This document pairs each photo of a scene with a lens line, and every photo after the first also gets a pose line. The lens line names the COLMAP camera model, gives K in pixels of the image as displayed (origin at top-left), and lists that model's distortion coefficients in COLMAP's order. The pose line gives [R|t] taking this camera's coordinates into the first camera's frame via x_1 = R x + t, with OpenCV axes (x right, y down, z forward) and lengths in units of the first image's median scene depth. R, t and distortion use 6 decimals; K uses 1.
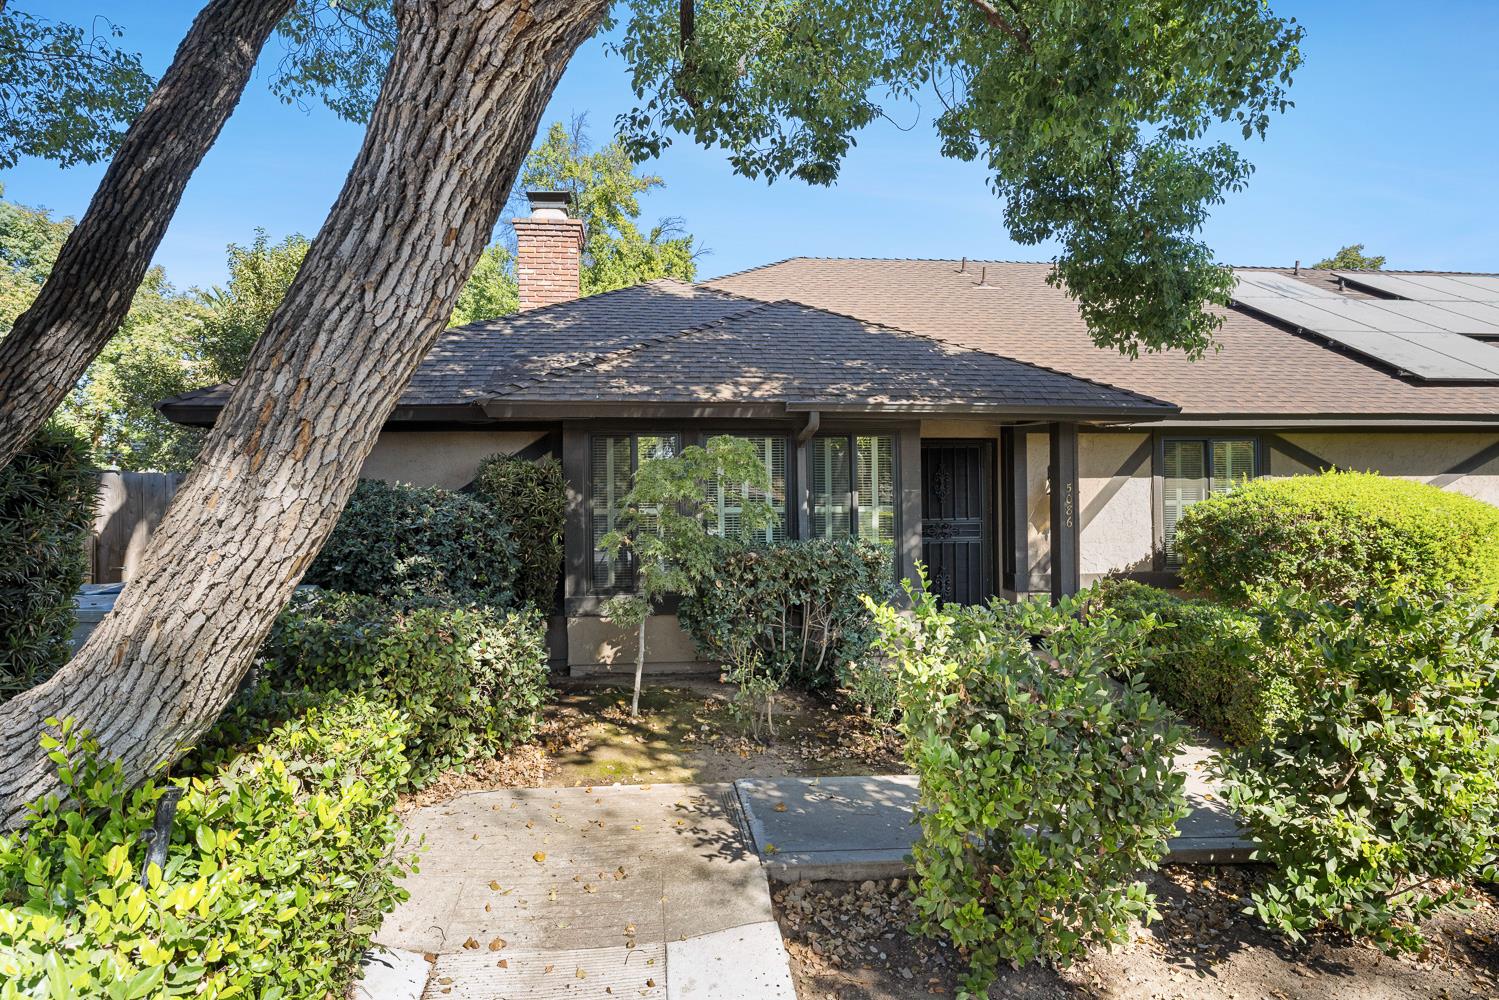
lens RADIAL K [[884.6, 0, 744.0], [0, 884.6, 481.6], [0, 0, 1]] dist [0.001672, 0.000359]
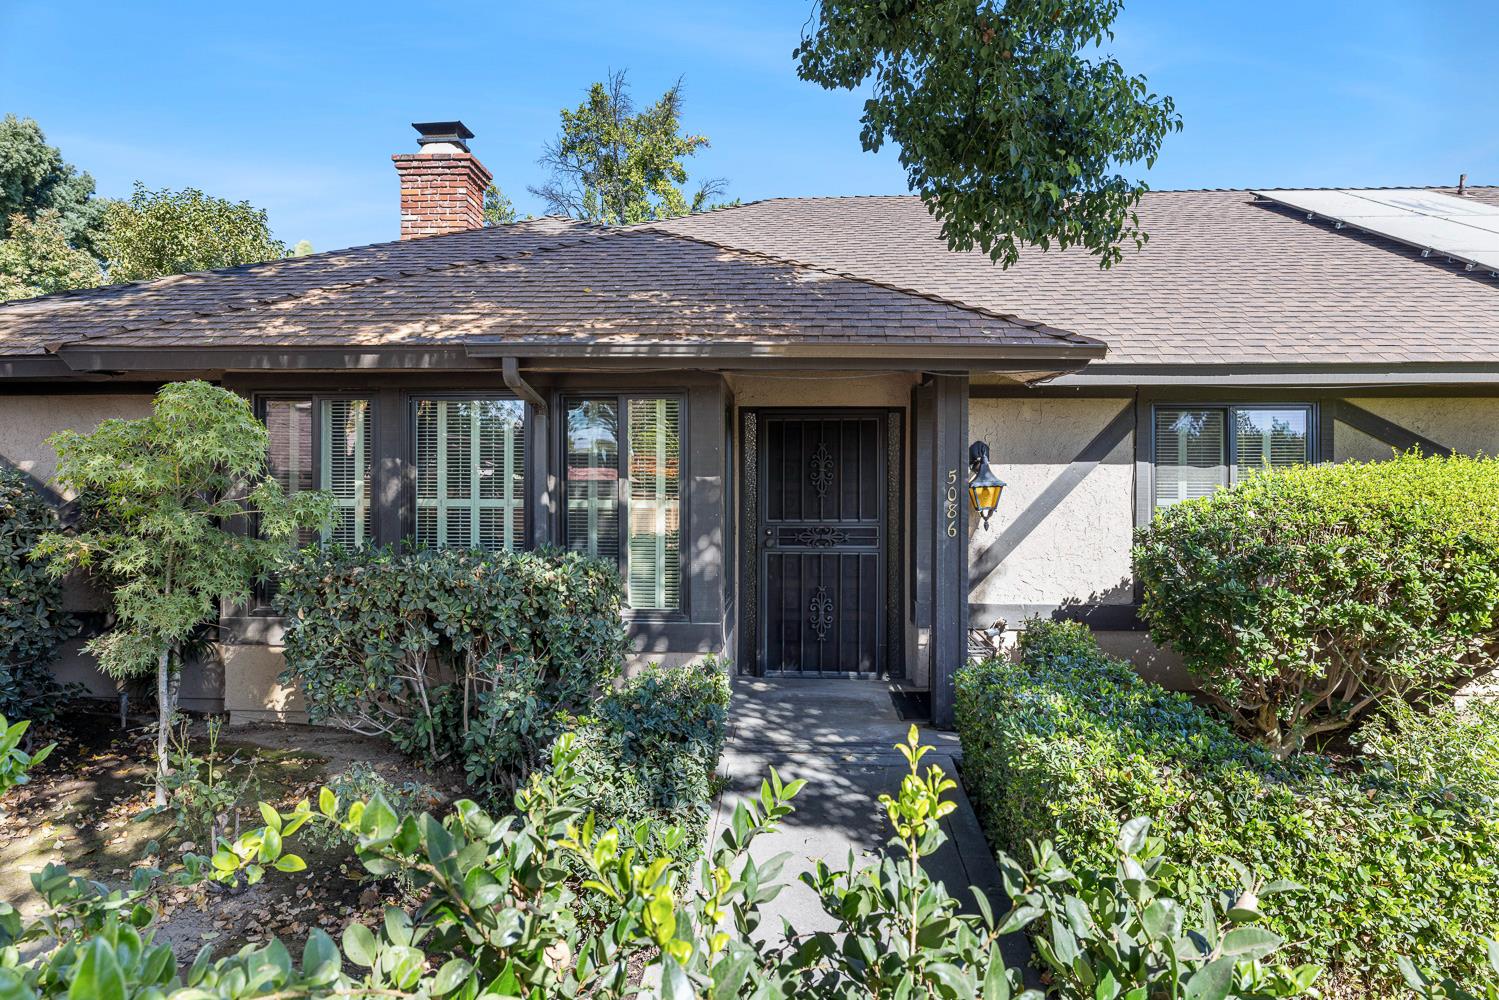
lens RADIAL K [[884.6, 0, 744.0], [0, 884.6, 481.6], [0, 0, 1]] dist [0.001672, 0.000359]
pose [[0.983821, 0.011165, -0.178806, 0.316951], [-0.009574, 0.999907, 0.009754, 0.005324], [0.178898, -0.007884, 0.983836, 0.314251]]
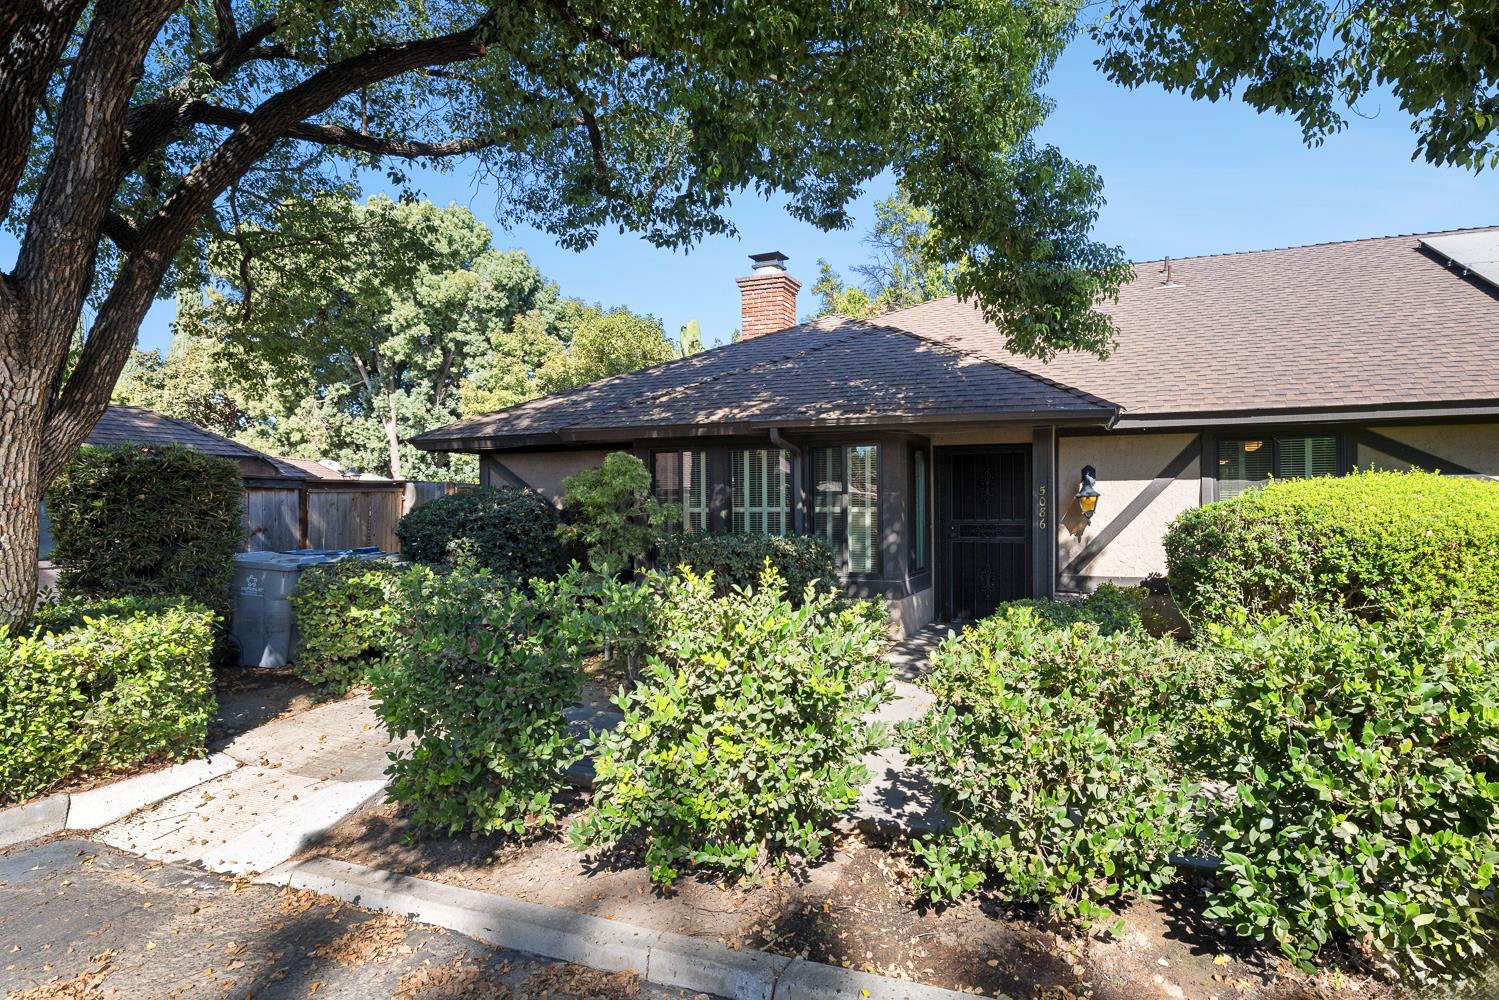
lens RADIAL K [[797.9, 0, 839.2], [0, 797.9, 498.8], [0, 0, 1]] dist [-0.000734, -0.000170]
pose [[0.889690, 0.002697, -0.456558, 0.553140], [0.005501, 0.999847, 0.016626, -0.000110], [0.456532, -0.017304, 0.889539, 0.062688]]
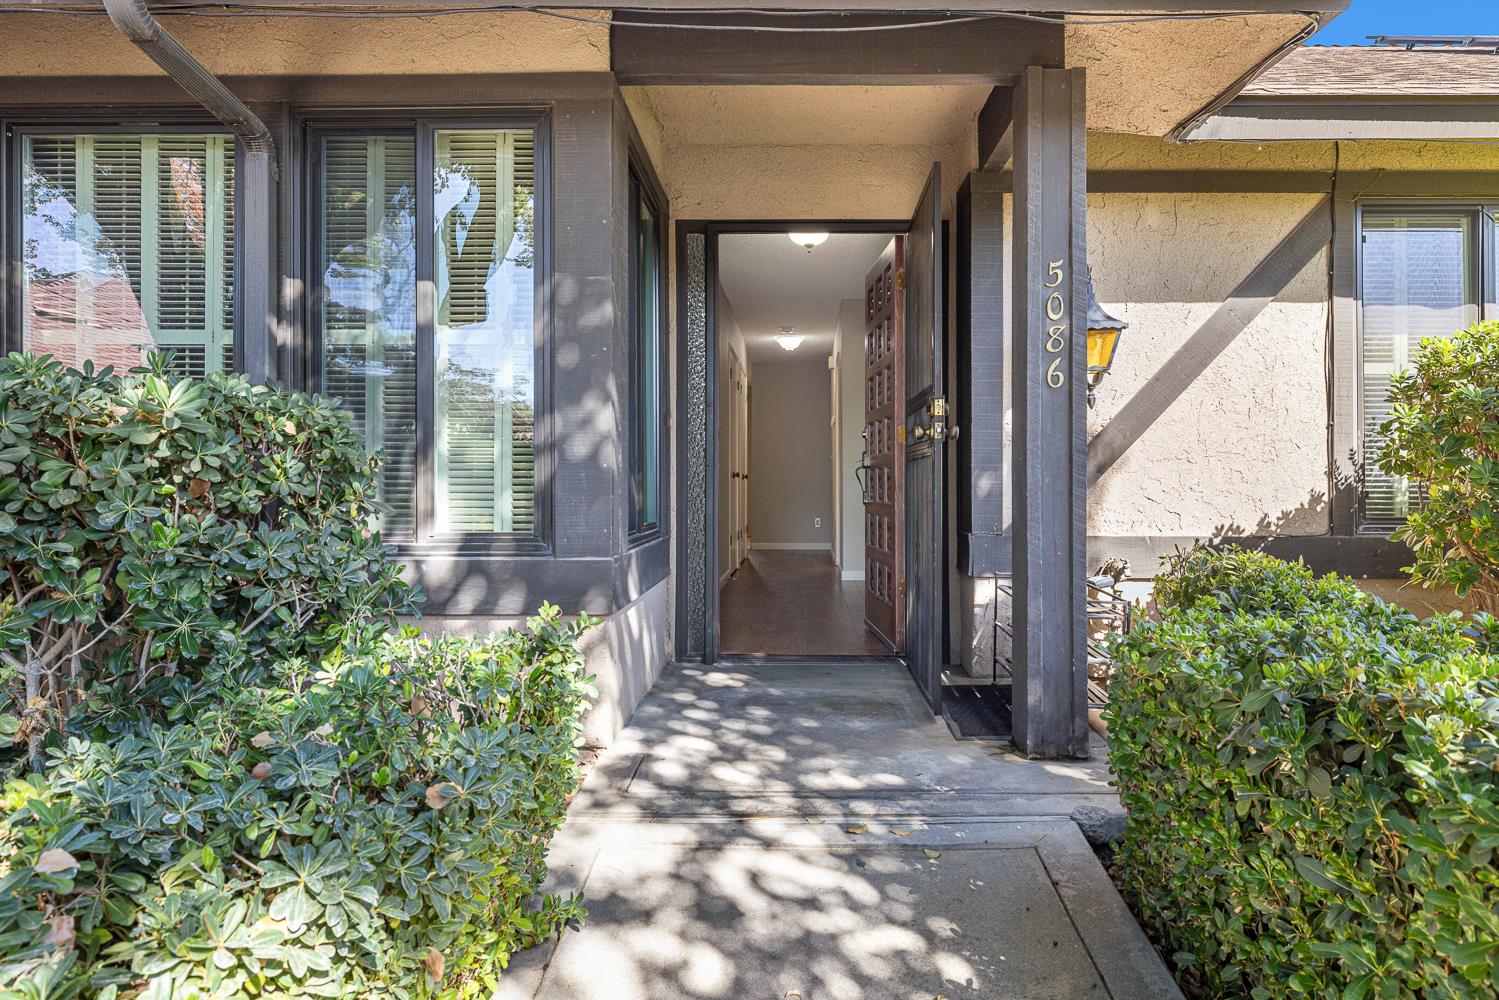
lens RADIAL K [[937.0, 0, 785.2], [0, 937.0, 449.8], [0, 0, 1]] dist [0.025976, 0.000202]
pose [[0.993098, 0.005146, -0.117172, 0.289708], [-0.006731, 0.999891, -0.013138, 0.076807], [0.117092, 0.013836, 0.993025, 0.592649]]
